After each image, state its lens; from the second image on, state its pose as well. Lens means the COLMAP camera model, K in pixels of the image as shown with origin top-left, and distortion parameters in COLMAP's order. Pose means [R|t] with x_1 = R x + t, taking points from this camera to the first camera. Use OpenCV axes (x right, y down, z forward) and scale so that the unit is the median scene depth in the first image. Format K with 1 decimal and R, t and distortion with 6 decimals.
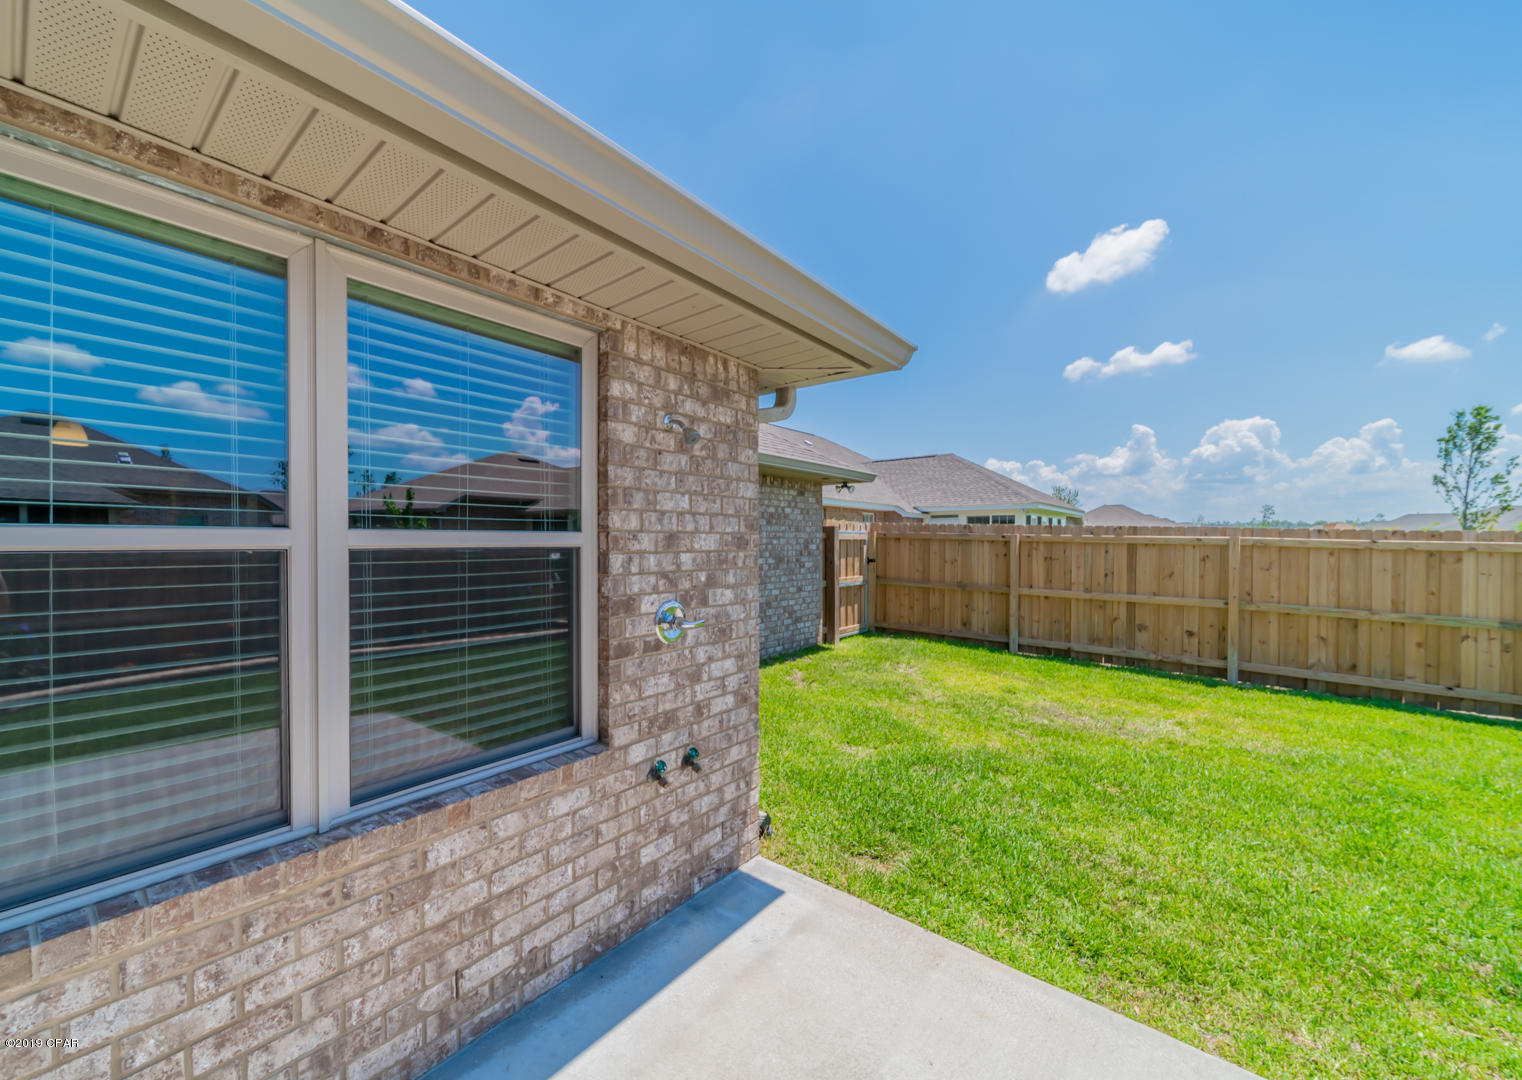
lens RADIAL K [[607.0, 0, 693.3], [0, 607.0, 548.6], [0, 0, 1]] dist [0.000638, -0.000260]
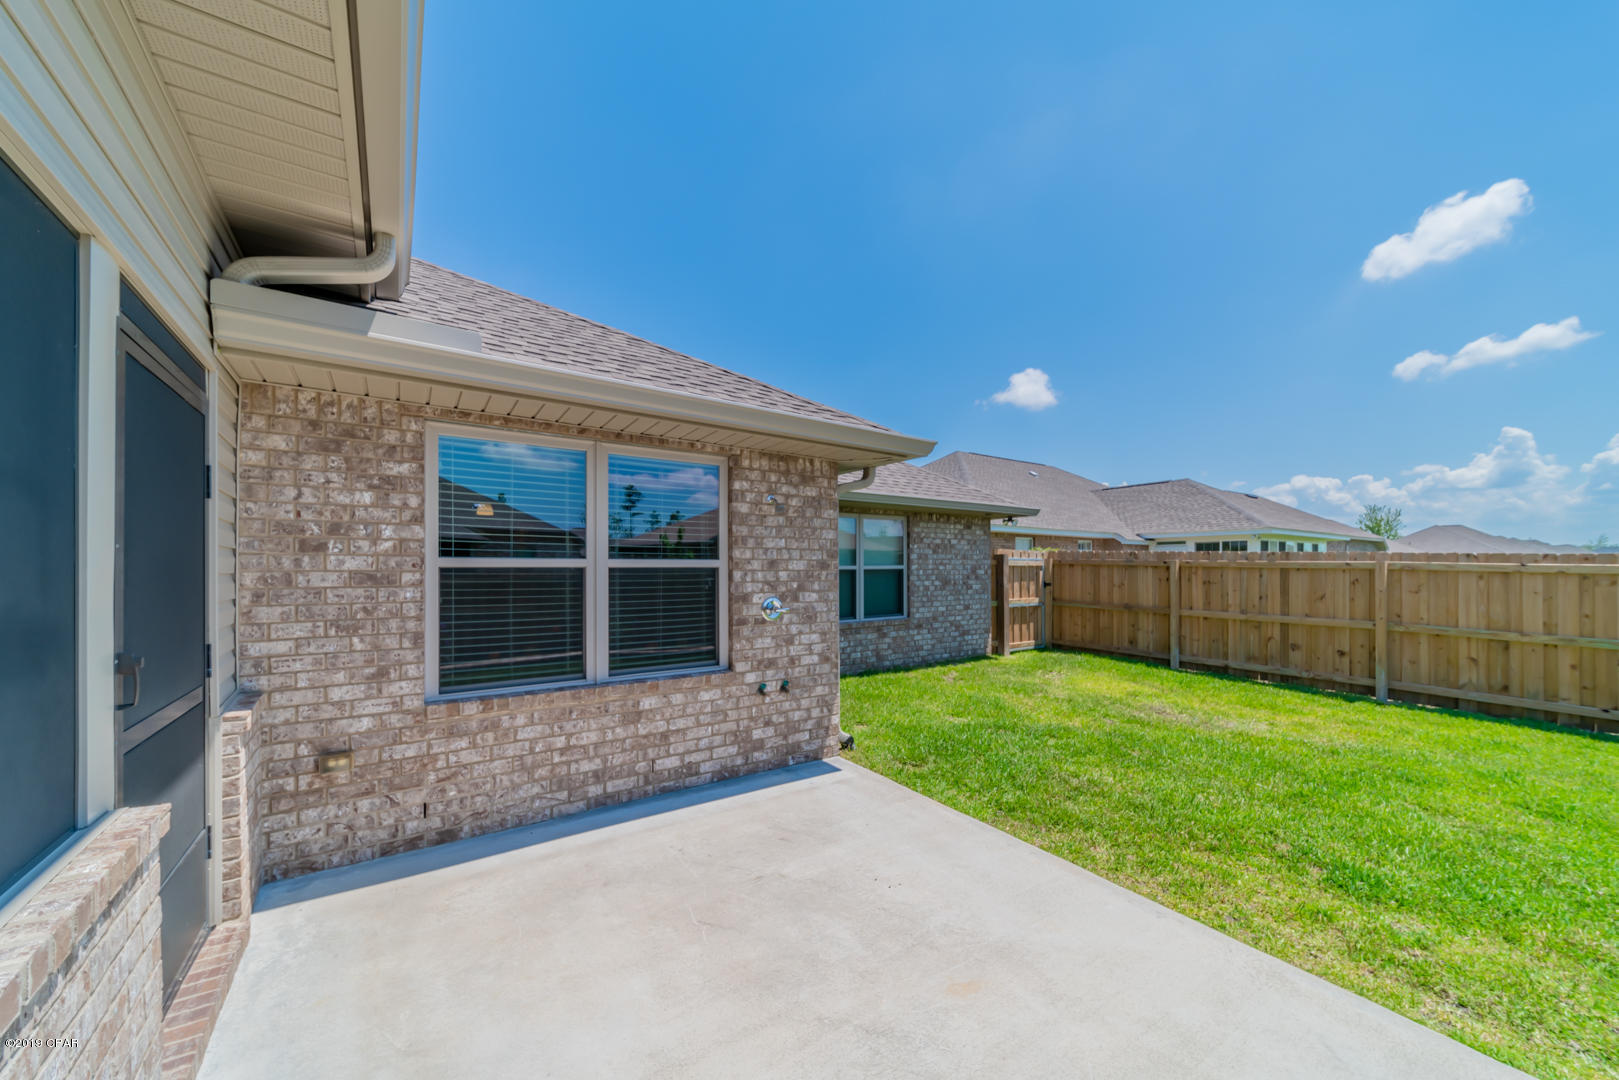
lens RADIAL K [[592.5, 0, 800.6], [0, 592.5, 569.7], [0, 0, 1]] dist [-0.000253, -0.000280]
pose [[0.969445, -0.002046, -0.245301, 0.188572], [-0.000934, 0.999927, -0.012029, 0.009584], [0.245308, 0.011890, 0.969372, -0.274183]]
